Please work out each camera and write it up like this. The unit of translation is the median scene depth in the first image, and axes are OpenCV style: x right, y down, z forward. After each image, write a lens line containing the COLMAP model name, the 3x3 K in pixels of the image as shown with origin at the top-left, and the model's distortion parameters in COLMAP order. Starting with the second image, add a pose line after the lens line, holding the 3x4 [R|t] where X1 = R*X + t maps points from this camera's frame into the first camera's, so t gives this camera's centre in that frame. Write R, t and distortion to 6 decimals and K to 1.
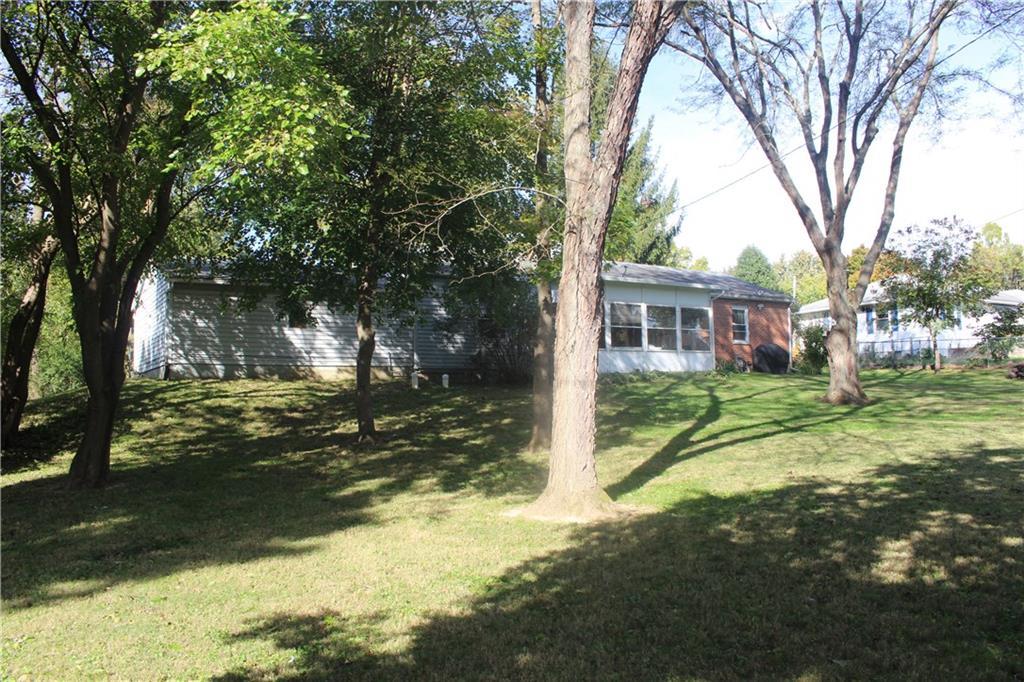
lens RADIAL K [[831.6, 0, 512.0], [0, 831.6, 341.0], [0, 0, 1]] dist [-0.141731, 0.120411]
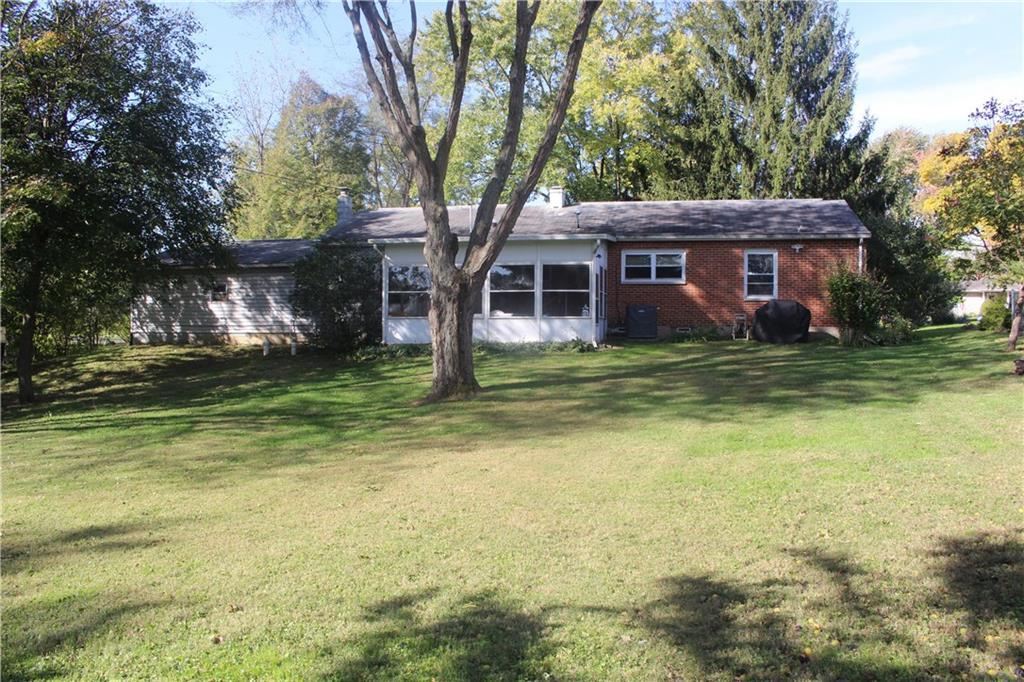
lens RADIAL K [[831.6, 0, 512.0], [0, 831.6, 341.0], [0, 0, 1]] dist [-0.141731, 0.120411]
pose [[0.718458, 0.022207, -0.695216, 0.791673], [0.034843, 0.997086, 0.067858, -0.022486], [0.694697, -0.072976, 0.715591, 0.385224]]
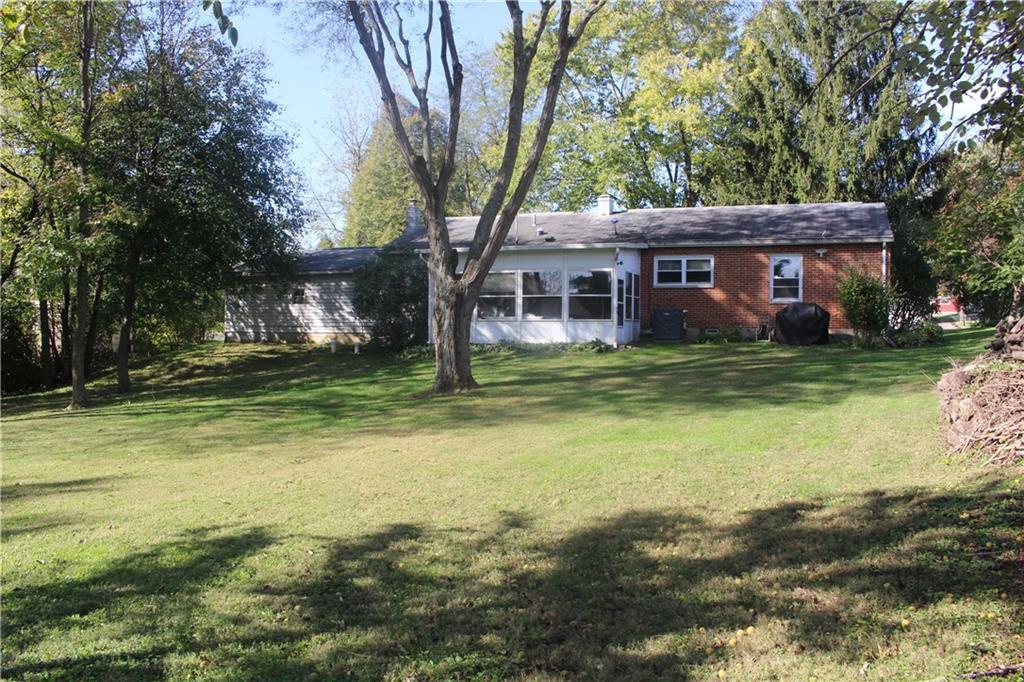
lens RADIAL K [[831.6, 0, 512.0], [0, 831.6, 341.0], [0, 0, 1]] dist [-0.141731, 0.120411]
pose [[0.597523, 0.029106, -0.801323, 0.925207], [0.041503, 0.996879, 0.067157, -0.029186], [0.800777, -0.073385, 0.594450, 0.418786]]
